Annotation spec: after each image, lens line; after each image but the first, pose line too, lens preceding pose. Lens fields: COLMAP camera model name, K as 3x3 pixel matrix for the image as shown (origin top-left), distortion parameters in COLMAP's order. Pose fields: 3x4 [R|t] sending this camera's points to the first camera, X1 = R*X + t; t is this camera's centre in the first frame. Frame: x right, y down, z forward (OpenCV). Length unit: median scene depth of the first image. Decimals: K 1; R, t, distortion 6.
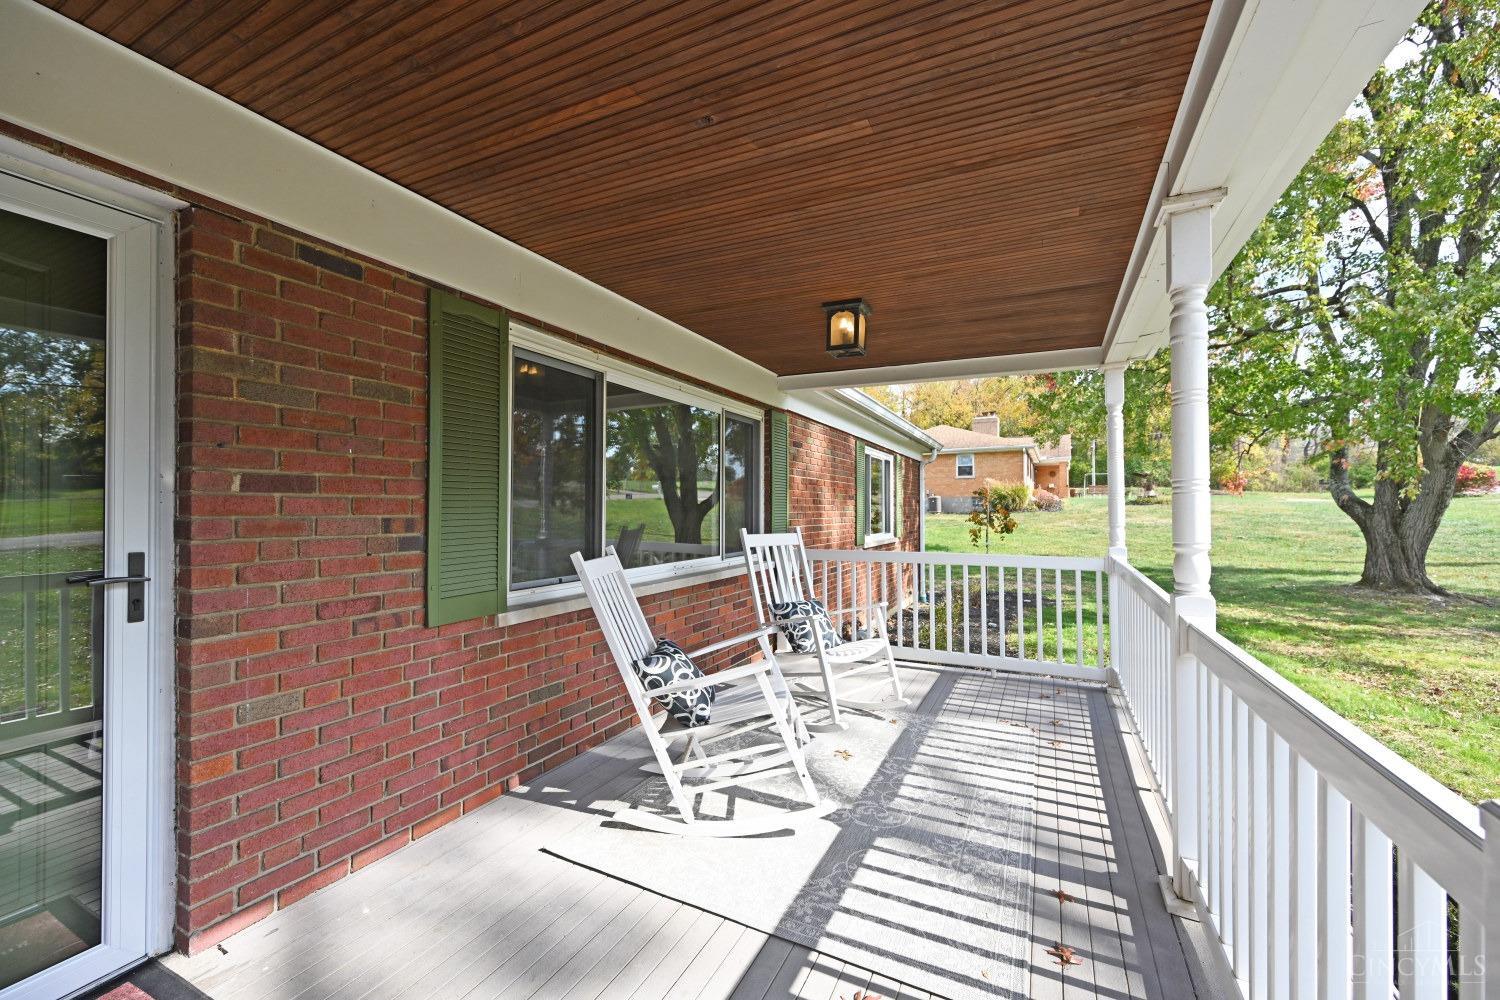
lens RADIAL K [[593.6, 0, 752.2], [0, 593.6, 501.2], [0, 0, 1]] dist [-0.001525, 0.000081]
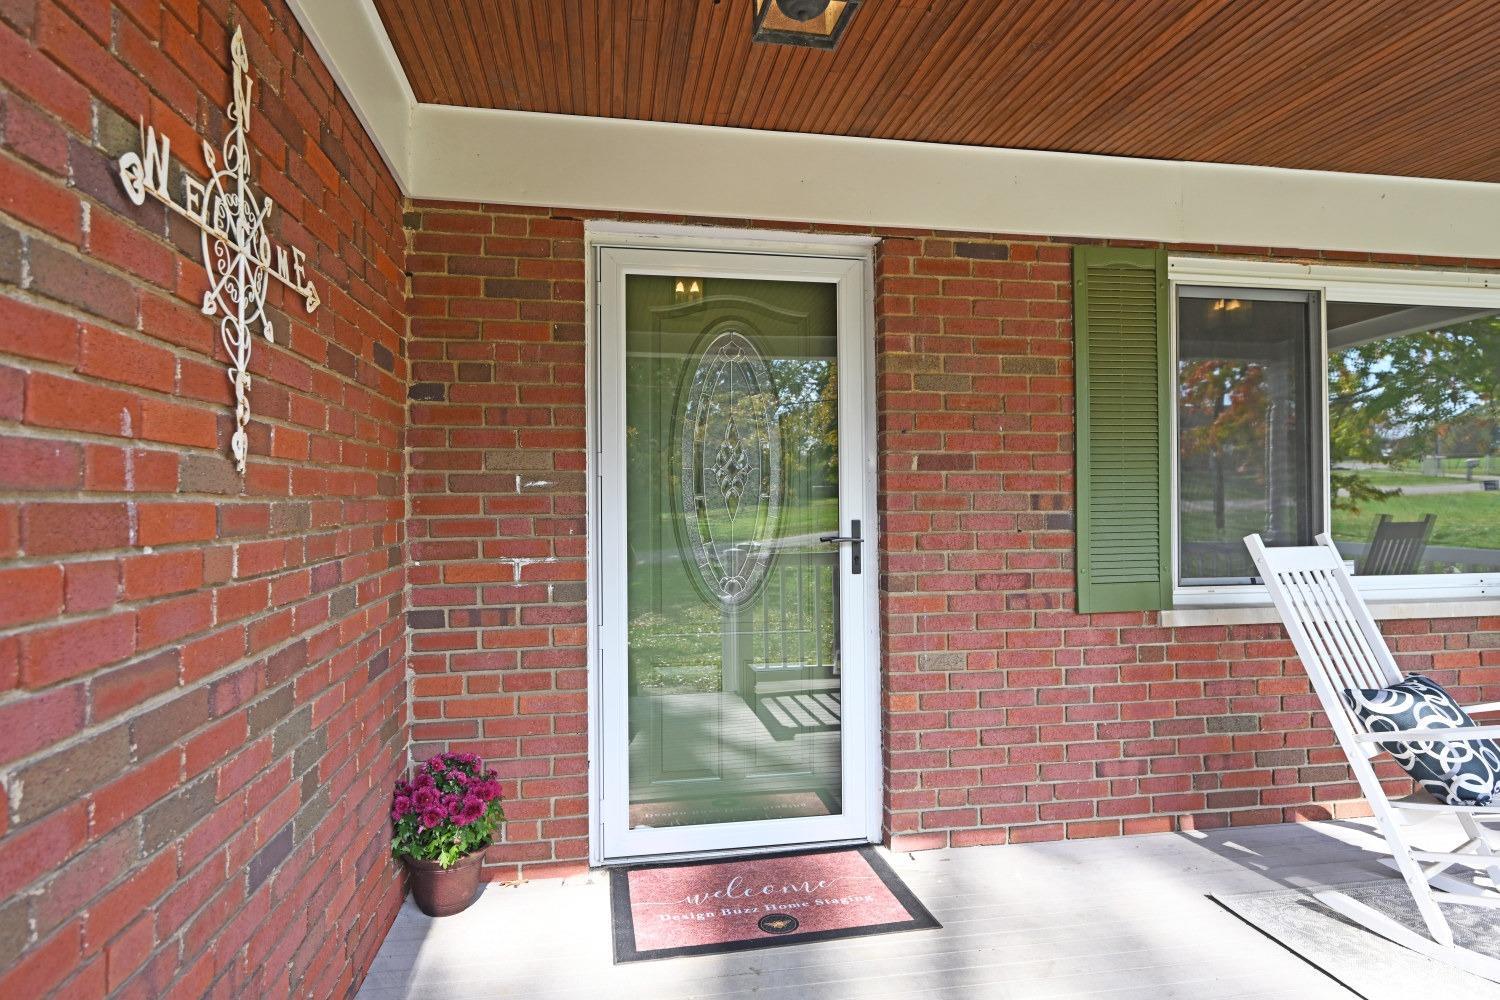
lens RADIAL K [[814.2, 0, 744.3], [0, 814.2, 515.3], [0, 0, 1]] dist [0.001051, 0.001264]
pose [[0.585979, -0.002057, -0.810323, 0.187622], [0.016973, 0.999809, 0.009736, 0.040574], [0.810148, -0.019459, 0.585902, -0.173189]]
